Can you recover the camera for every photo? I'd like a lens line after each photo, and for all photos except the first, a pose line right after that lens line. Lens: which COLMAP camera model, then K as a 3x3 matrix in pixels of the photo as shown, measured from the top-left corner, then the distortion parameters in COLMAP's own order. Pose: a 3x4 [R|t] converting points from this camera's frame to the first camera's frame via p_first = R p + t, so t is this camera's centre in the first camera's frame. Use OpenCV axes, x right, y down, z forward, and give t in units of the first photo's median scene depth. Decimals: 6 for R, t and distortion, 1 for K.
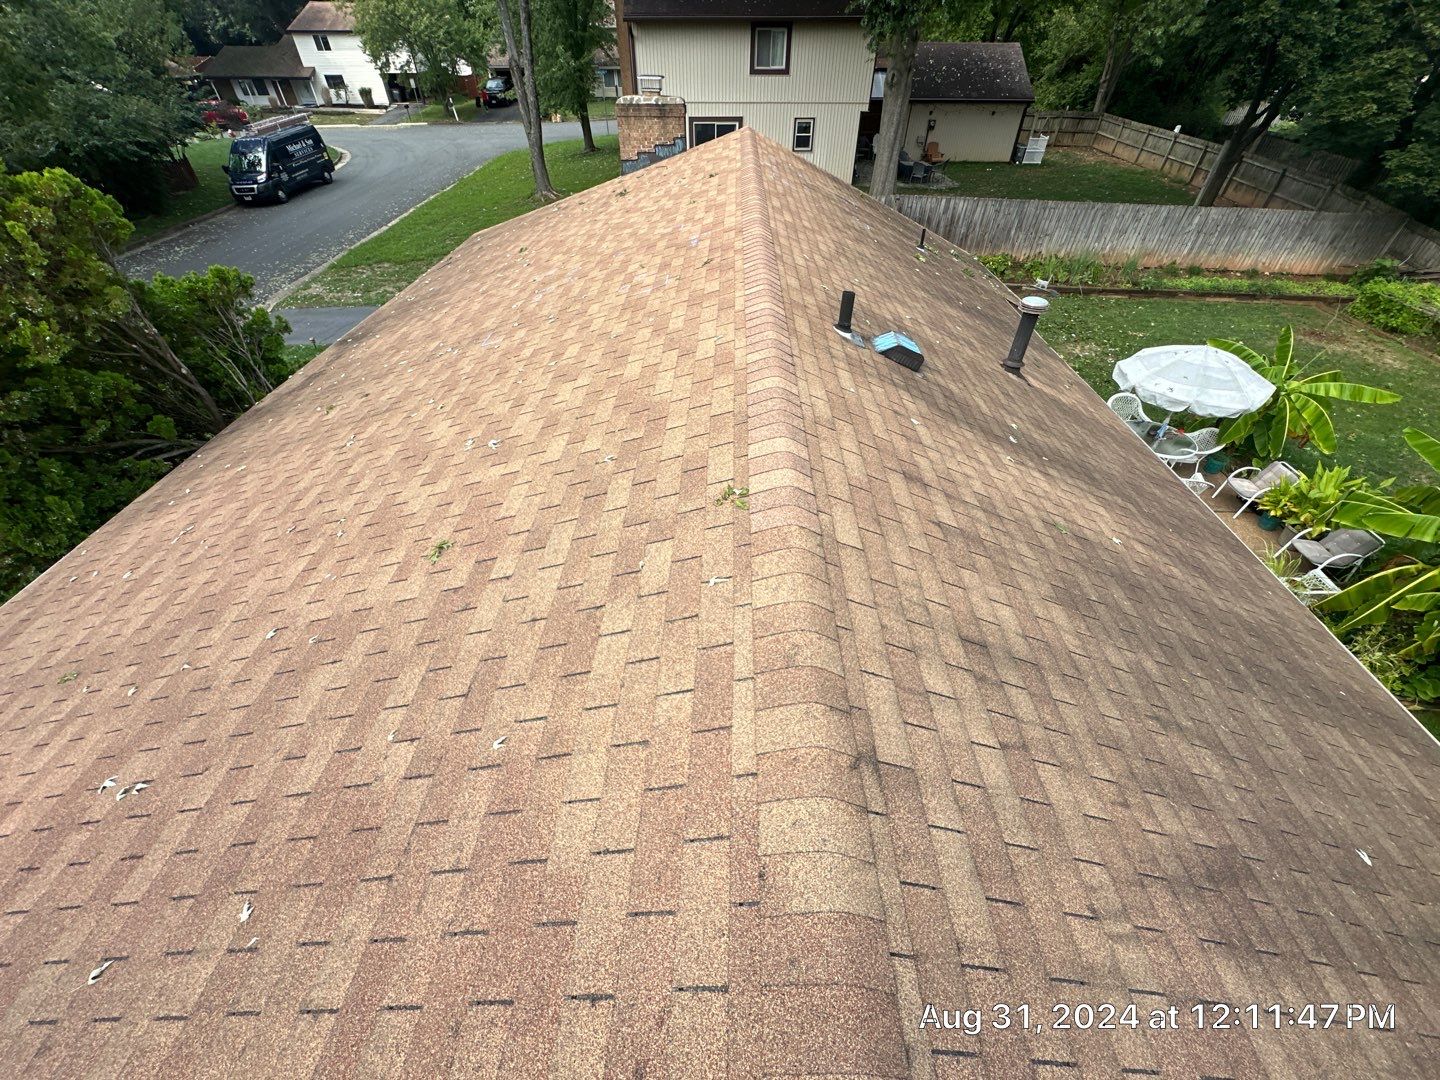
lens RADIAL K [[549.6, 0, 717.0], [0, 549.6, 534.4], [0, 0, 1]] dist [0.003297, 0.000495]
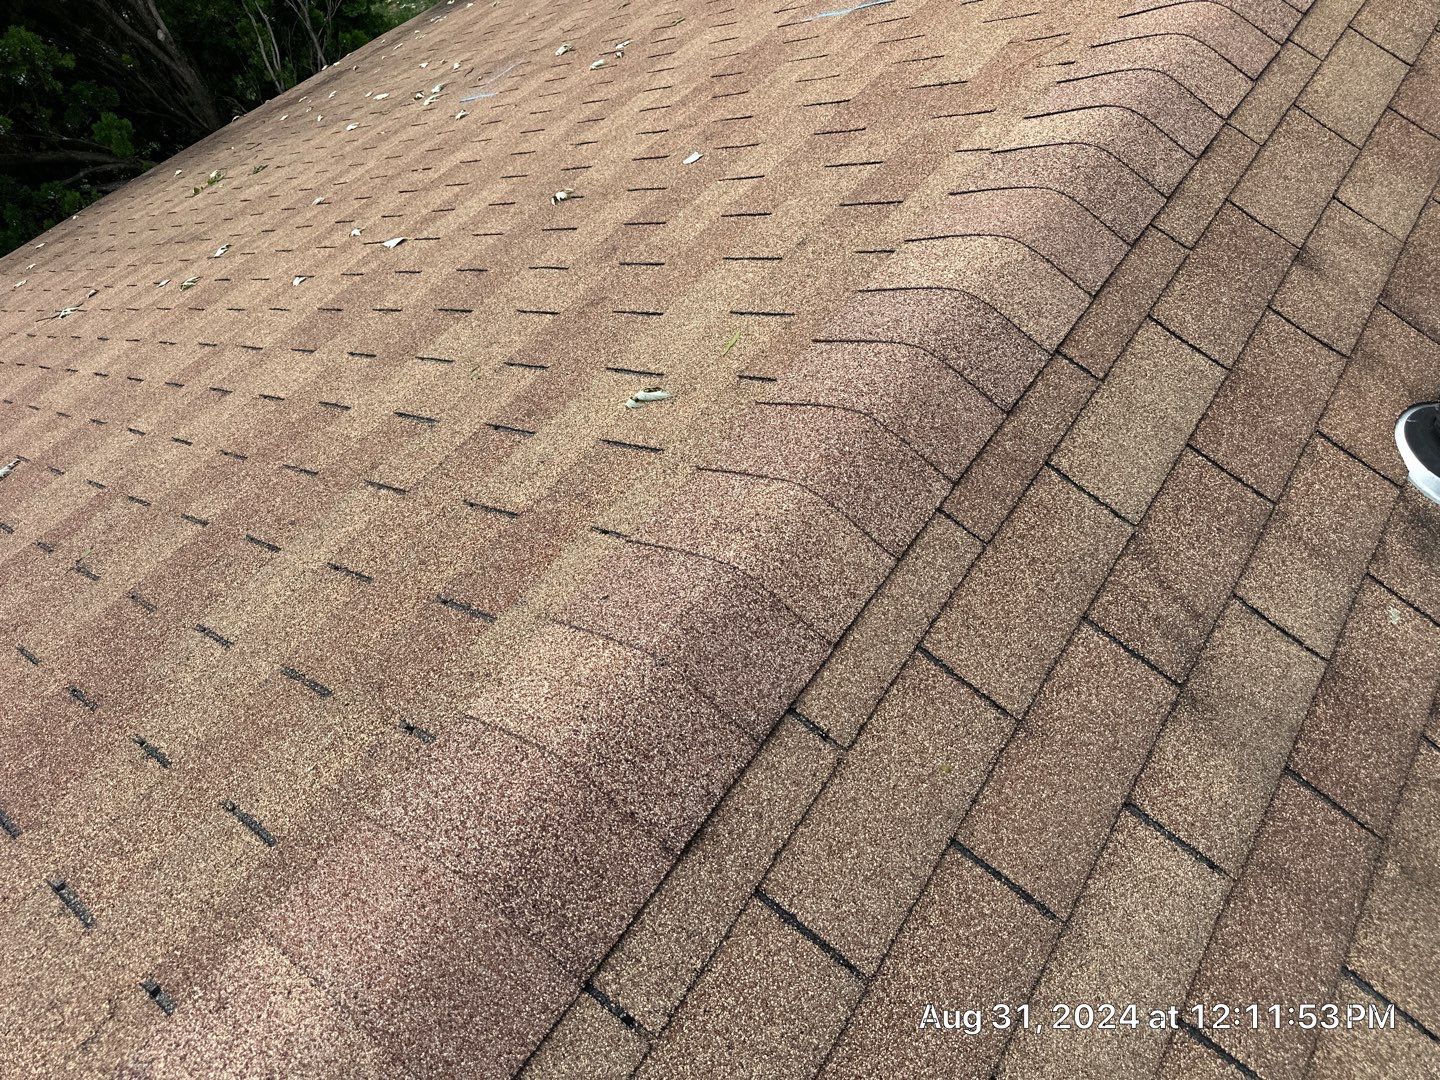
lens RADIAL K [[999.8, 0, 725.9], [0, 999.8, 567.0], [0, 0, 1]] dist [0.078343, -0.084682]
pose [[0.834456, 0.358638, -0.418405, 0.106818], [-0.282312, 0.930260, 0.234341, -0.202363], [0.473269, -0.077426, 0.877509, 0.347801]]
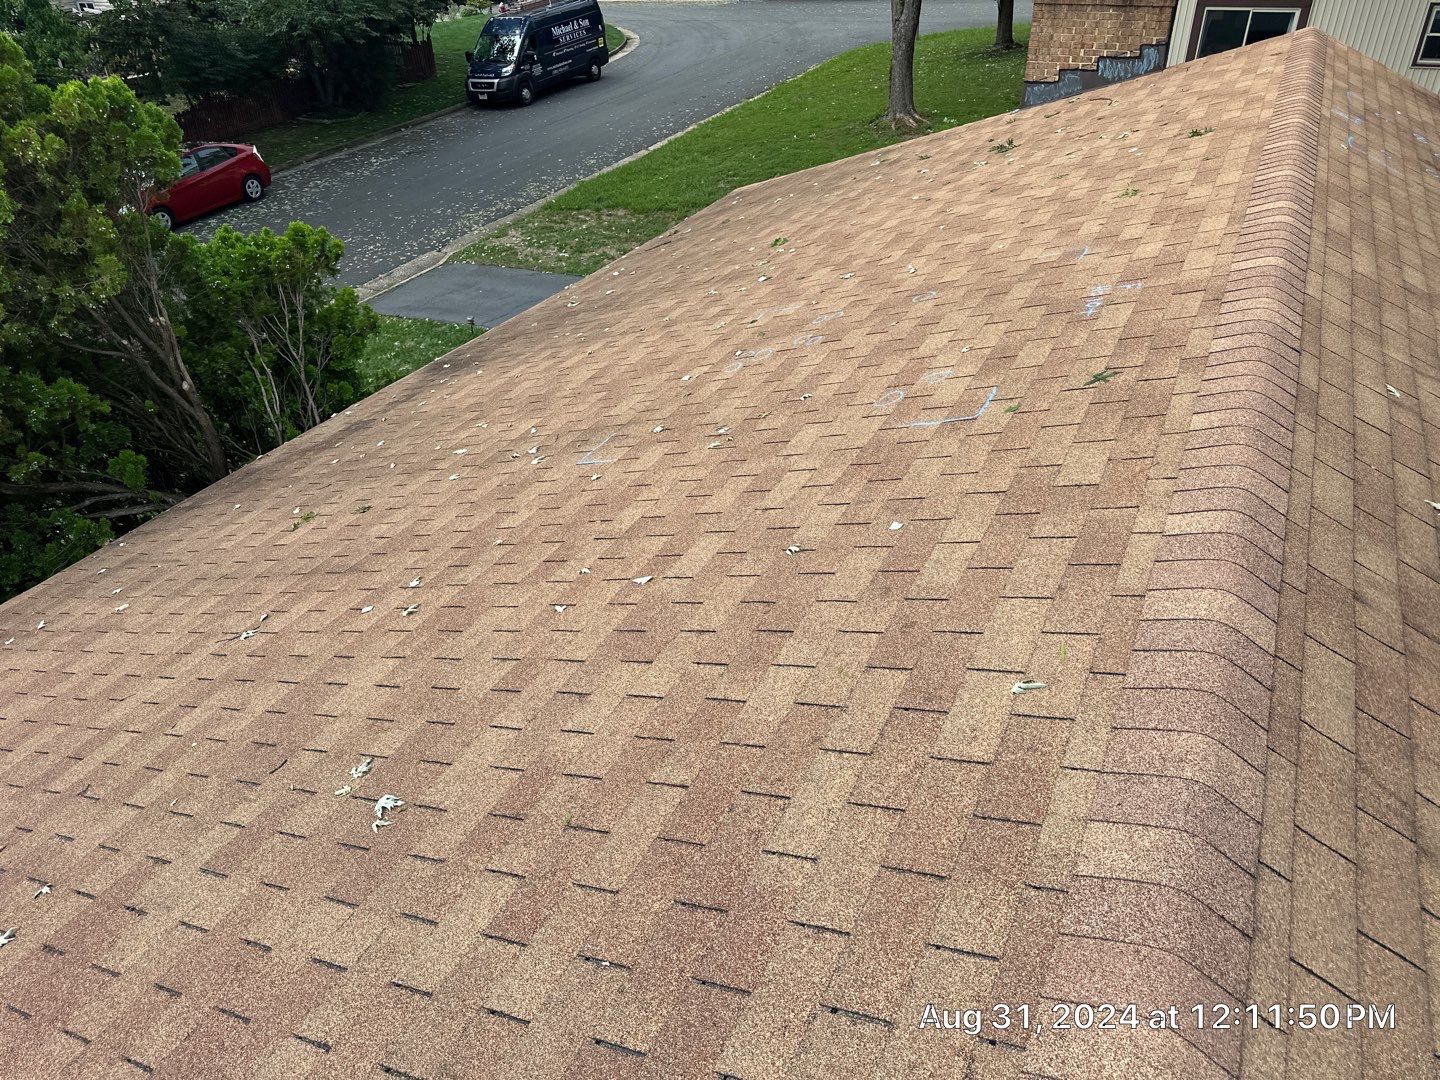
lens RADIAL K [[999.8, 0, 725.9], [0, 999.8, 567.0], [0, 0, 1]] dist [0.078343, -0.084682]
pose [[0.908282, 0.216536, -0.357962, 0.019775], [-0.261863, 0.961547, -0.082792, -0.168777], [0.326270, 0.168936, 0.930059, 0.187848]]
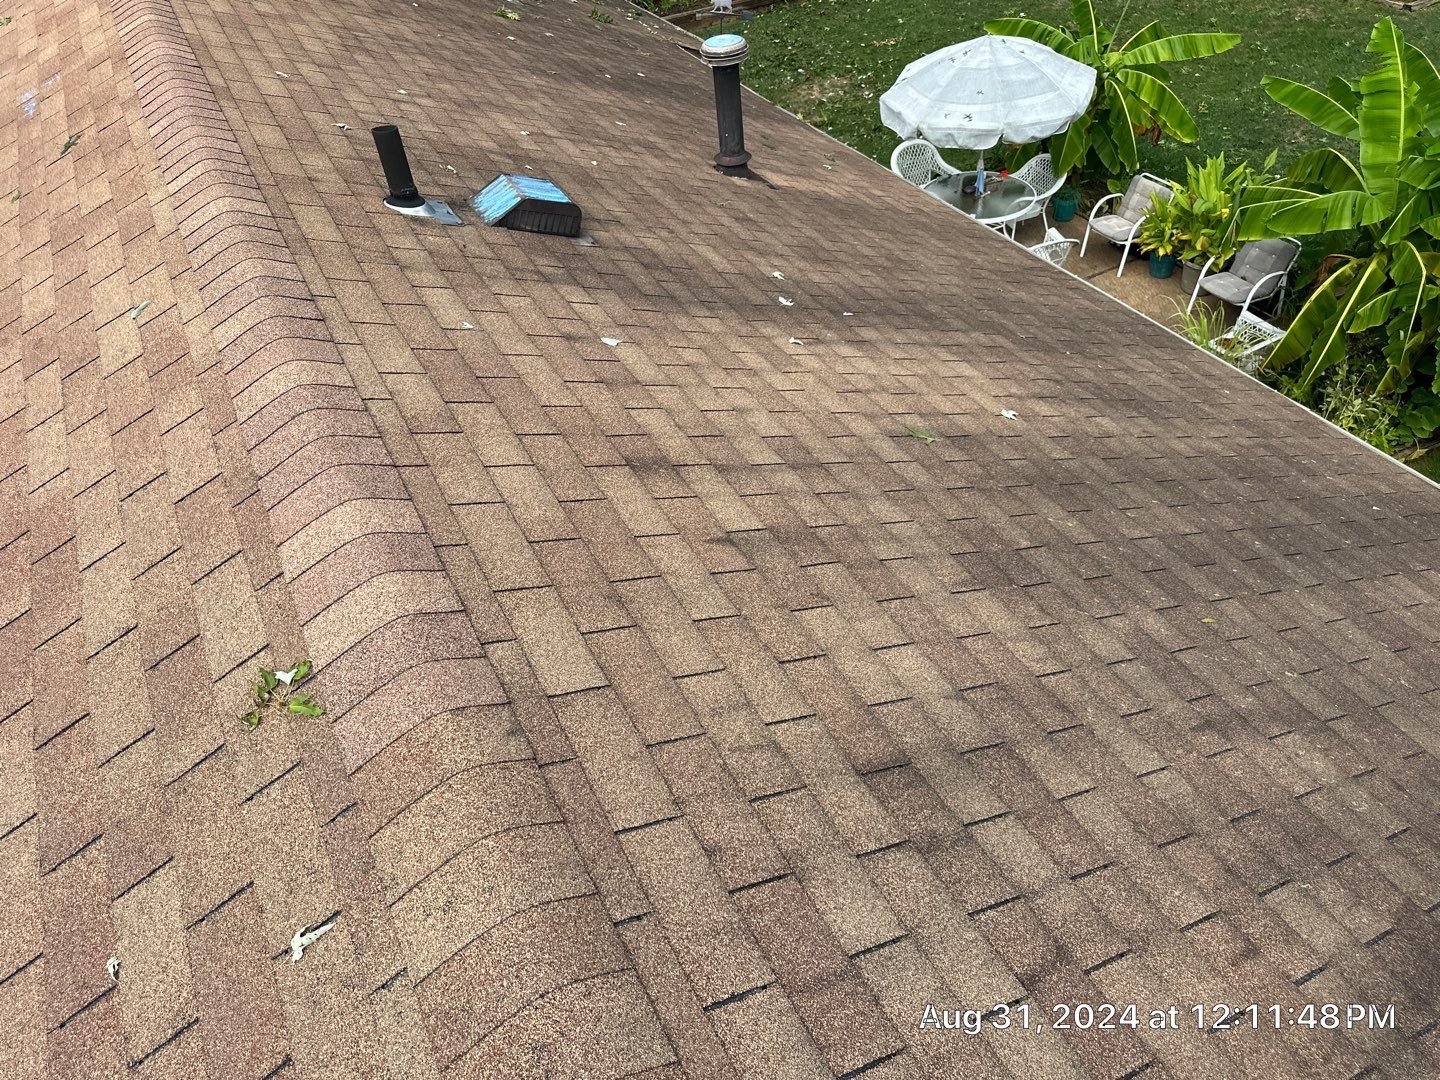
lens RADIAL K [[992.1, 0, 680.9], [0, 992.1, 535.8], [0, 0, 1]] dist [0.054242, -0.055389]
pose [[0.871592, -0.396314, 0.288554, 0.039606], [0.396840, 0.915967, 0.059357, -0.033203], [-0.287830, 0.062774, 0.955622, 0.057658]]
